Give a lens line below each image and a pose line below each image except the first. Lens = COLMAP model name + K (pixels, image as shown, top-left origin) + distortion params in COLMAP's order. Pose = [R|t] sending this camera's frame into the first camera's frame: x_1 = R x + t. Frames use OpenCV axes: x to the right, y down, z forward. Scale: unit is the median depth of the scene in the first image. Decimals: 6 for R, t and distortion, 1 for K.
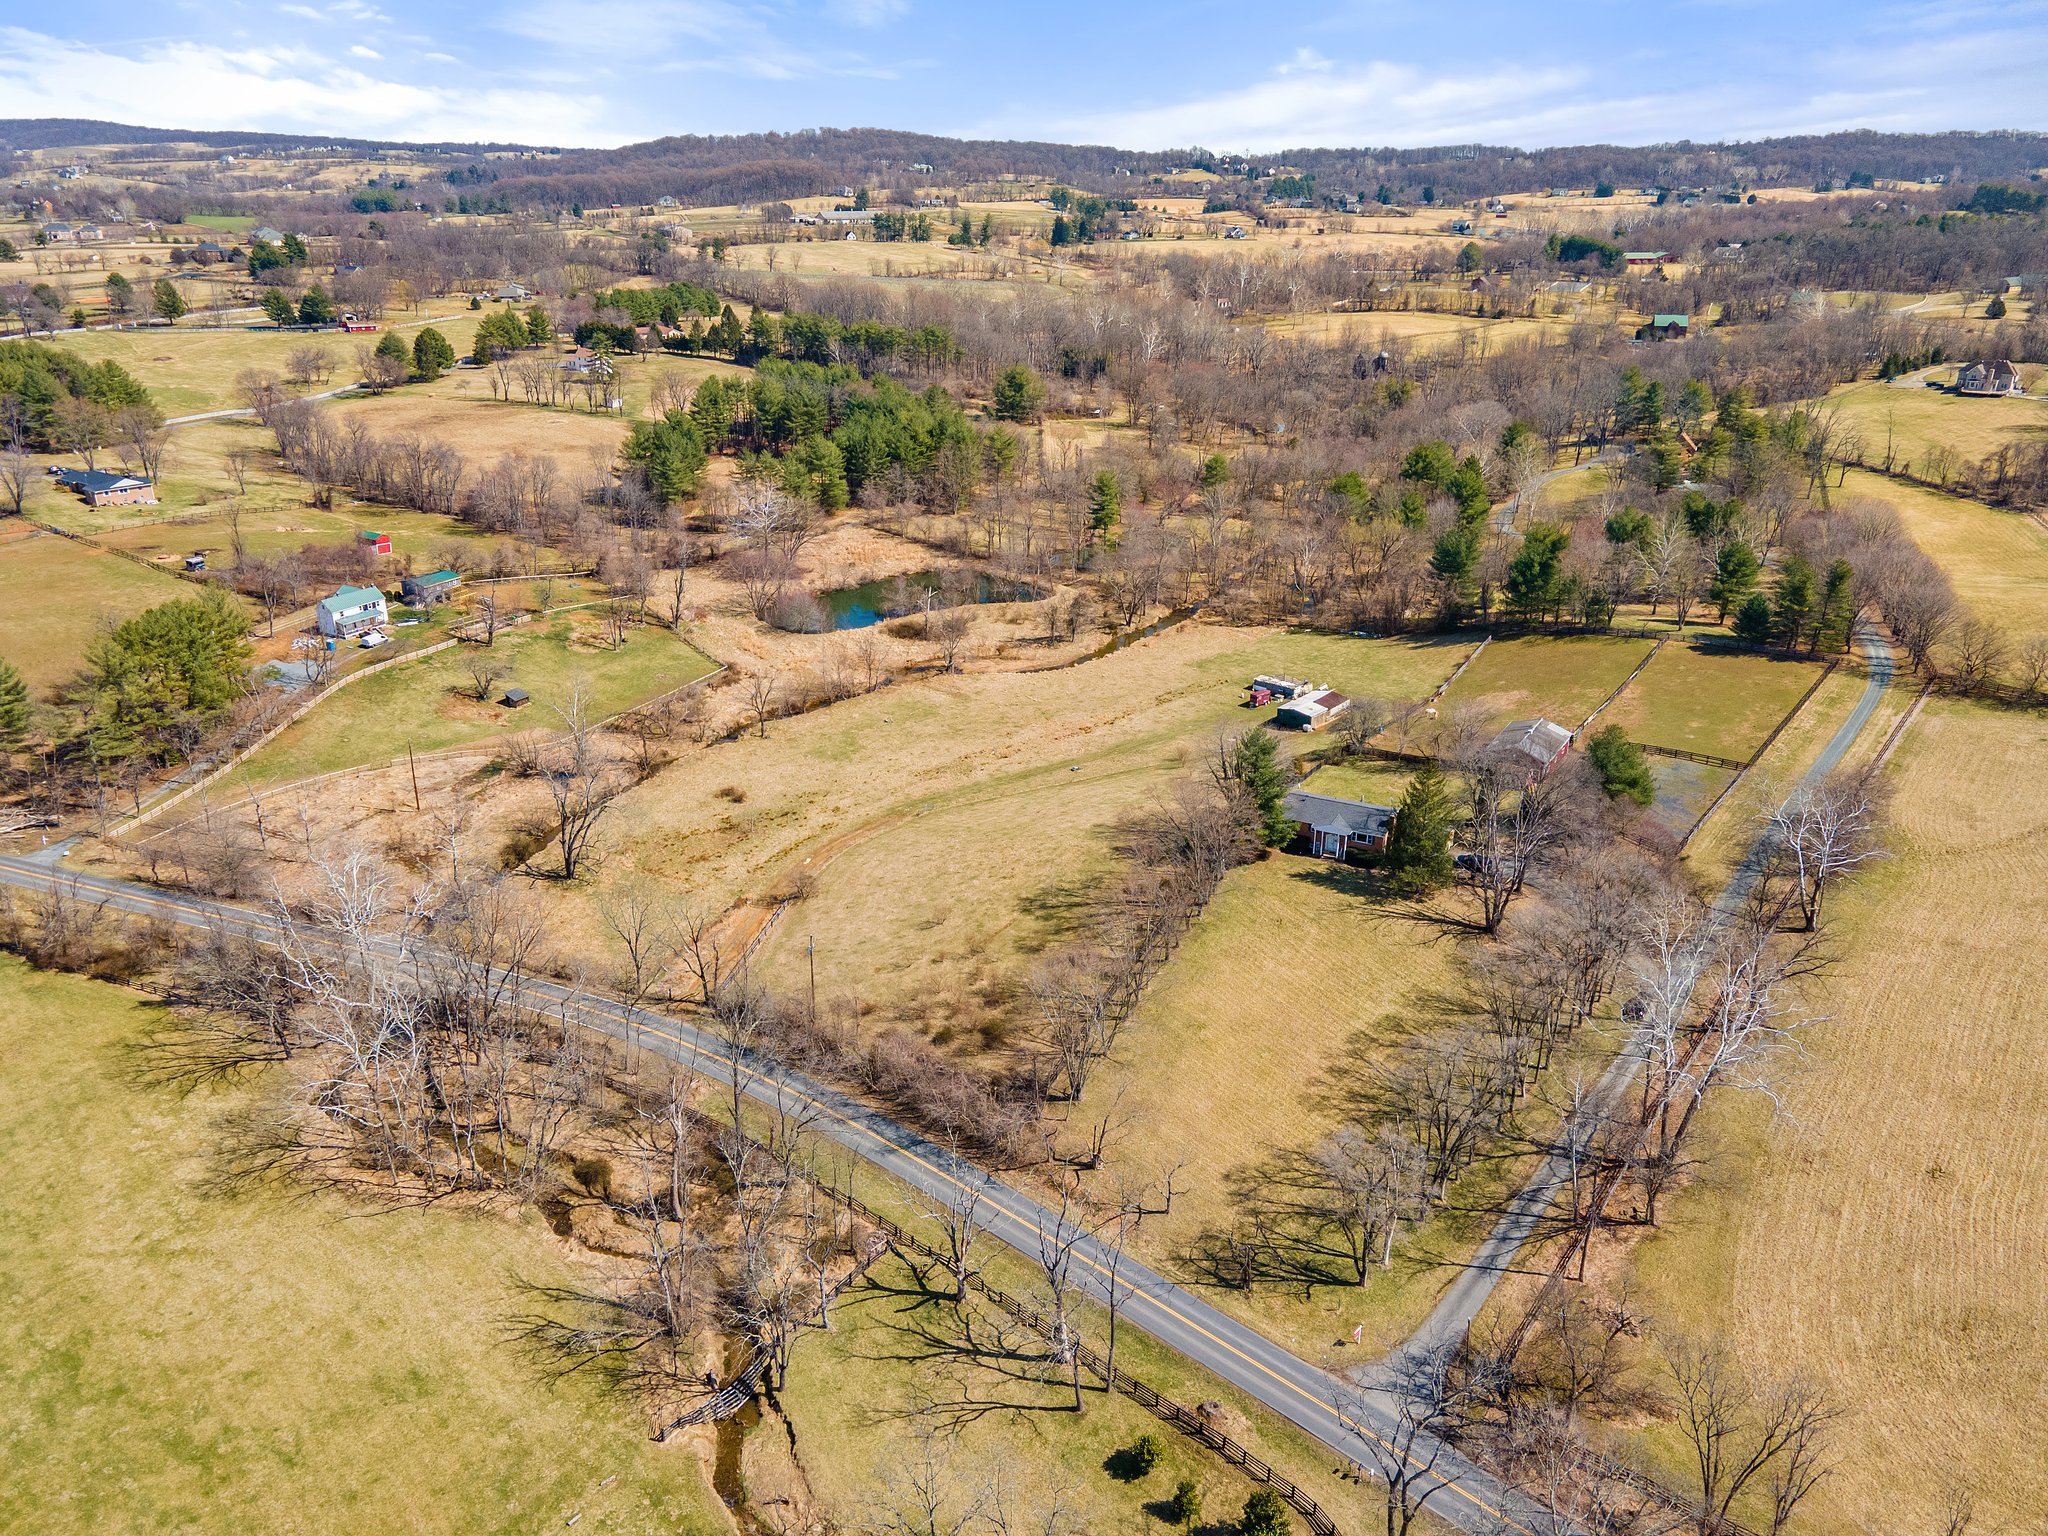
lens RADIAL K [[1447.3, 0, 1030.3], [0, 1447.3, 771.0], [0, 0, 1]] dist [0.006724, 0.063716]
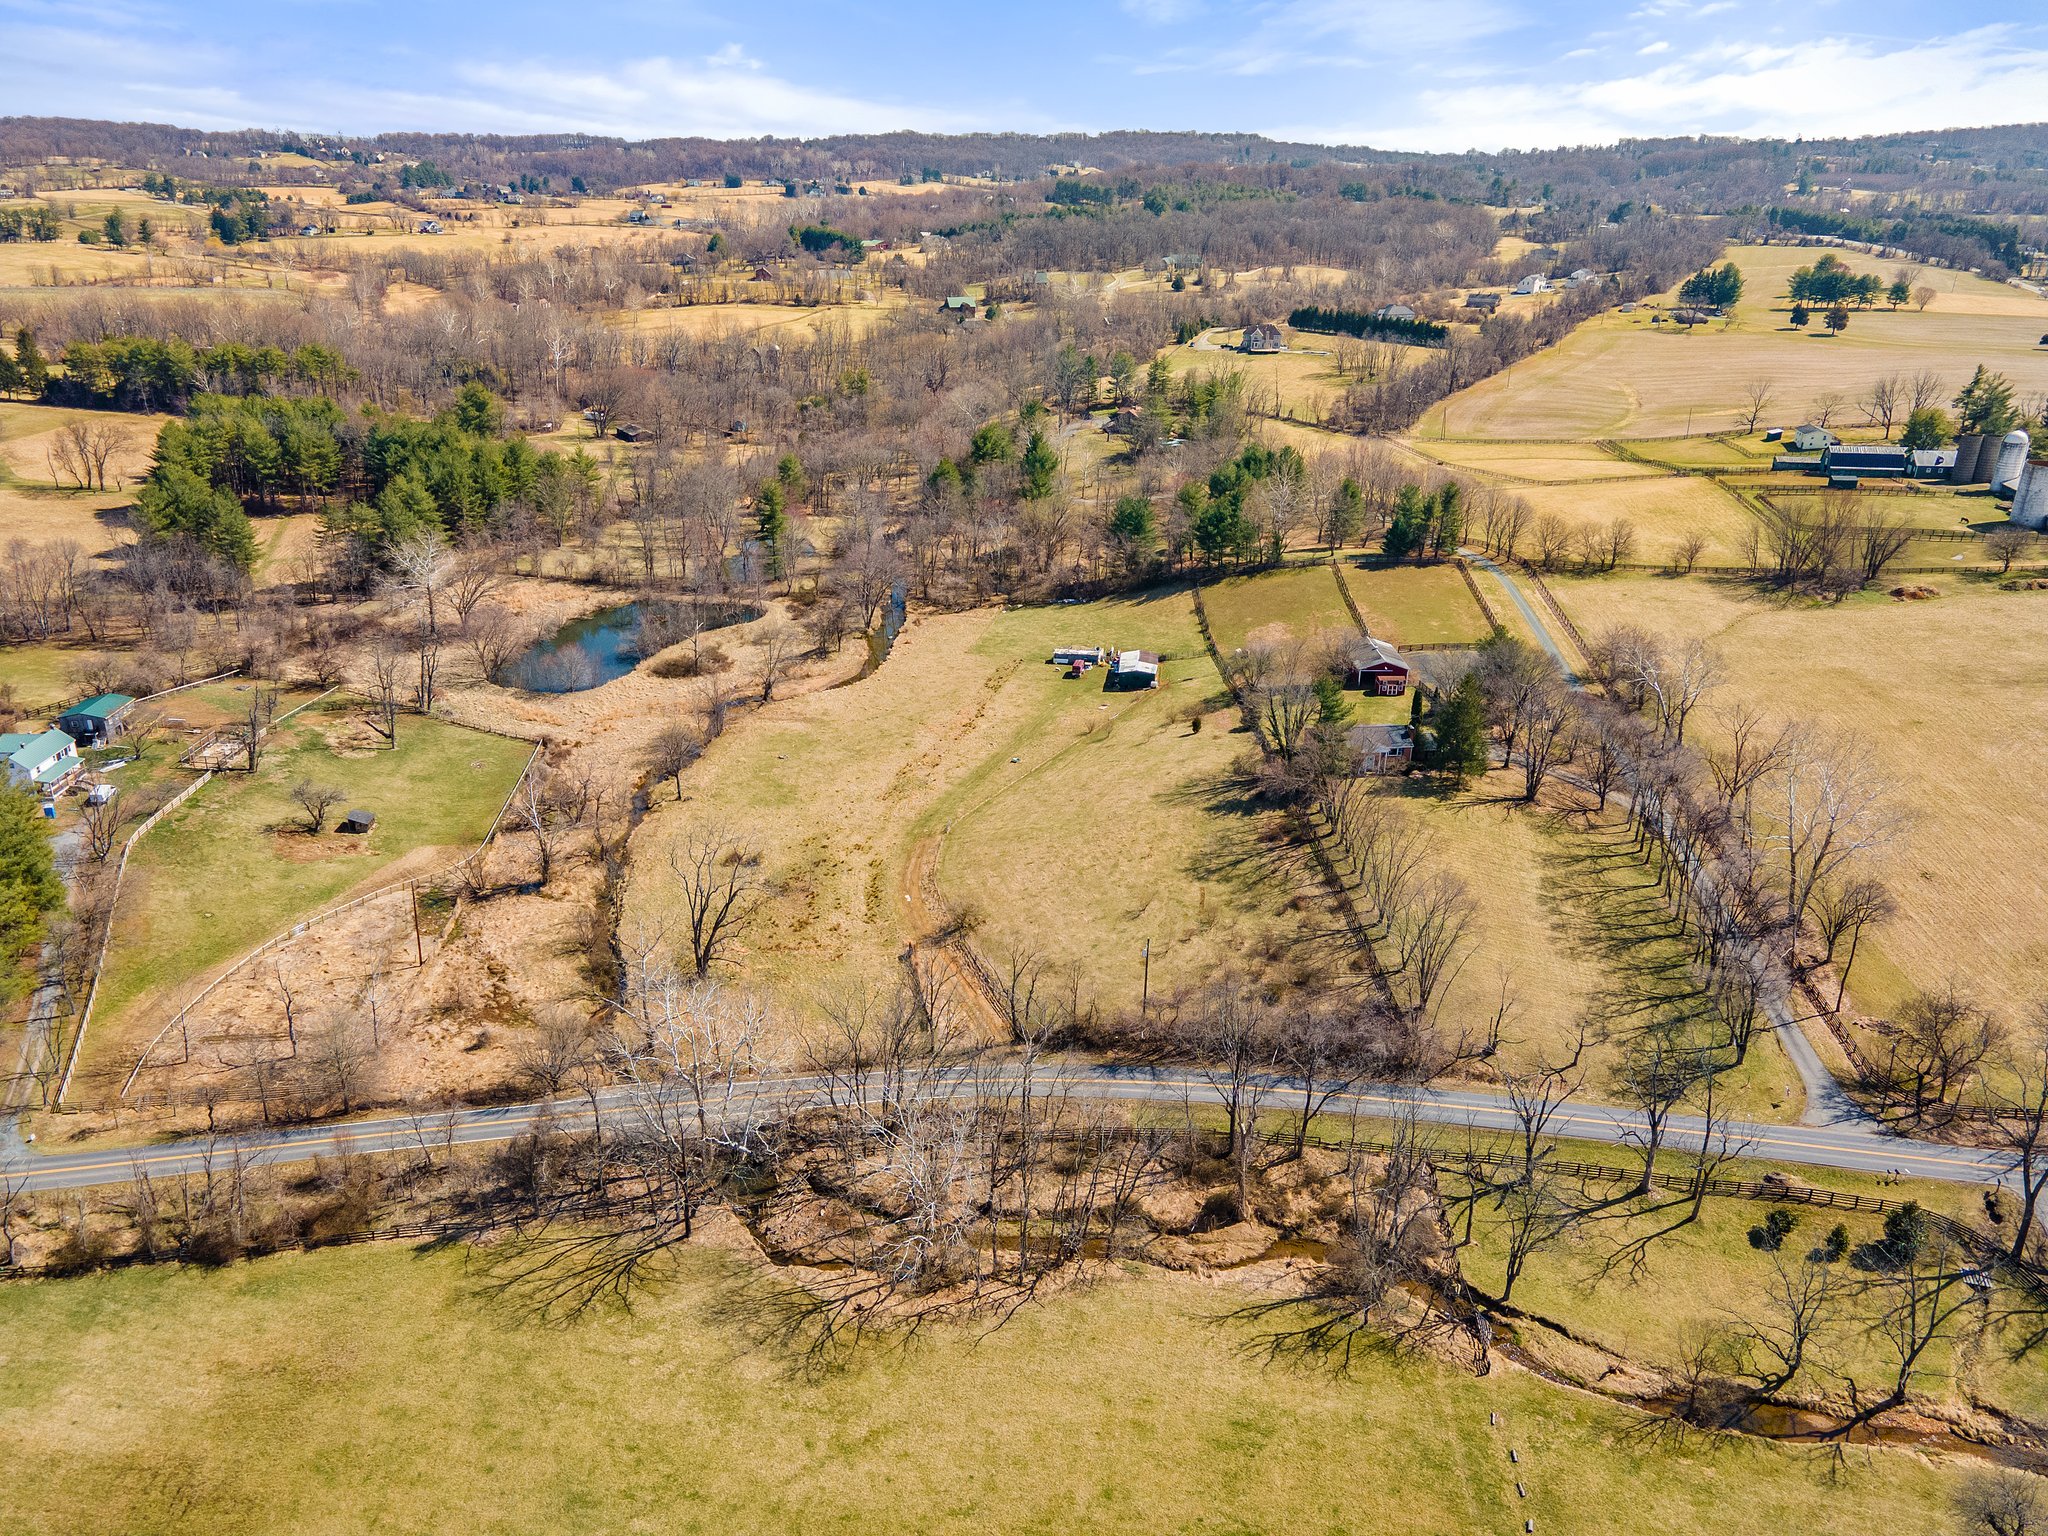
lens RADIAL K [[1447.3, 0, 1030.3], [0, 1447.3, 771.0], [0, 0, 1]] dist [0.006724, 0.063716]
pose [[0.849876, -0.208135, 0.484140, -0.381572], [0.205010, 0.976913, 0.060101, -0.044593], [-0.485471, 0.048175, 0.872924, 0.076431]]
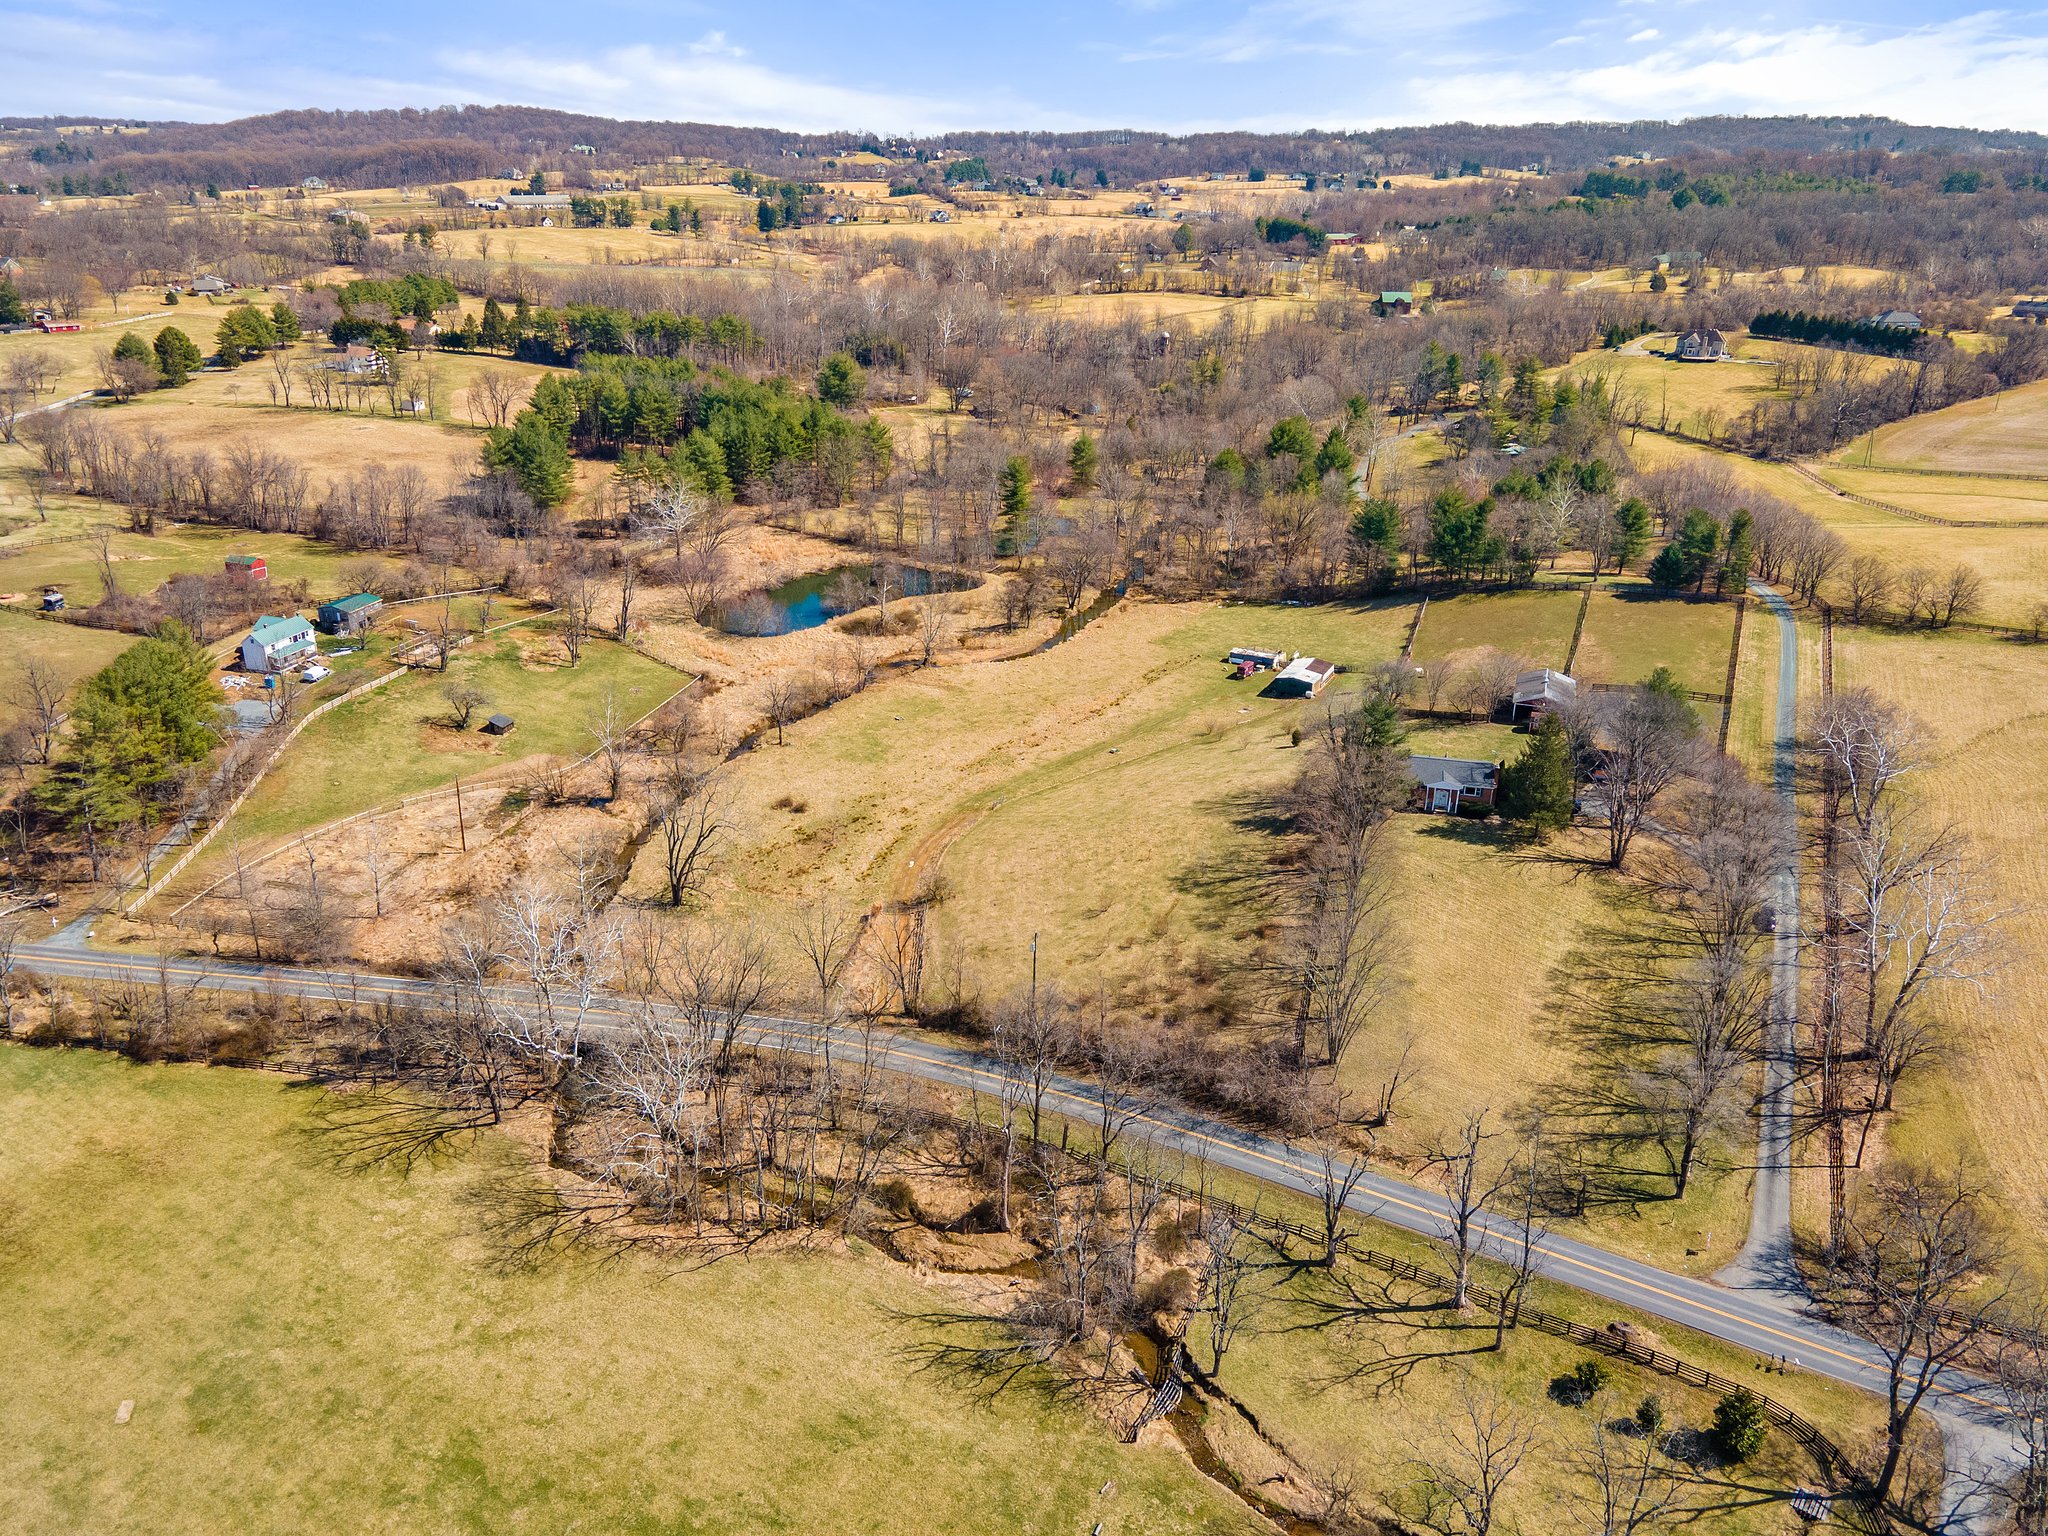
lens RADIAL K [[1461.2, 0, 1024.0], [0, 1461.2, 768.0], [0, 0, 1]] dist [0.002239, 0.074818]
pose [[0.977578, -0.082109, 0.193907, -0.188756], [0.081139, 0.996619, 0.012954, -0.006618], [-0.194315, 0.003069, 0.980934, 0.012356]]
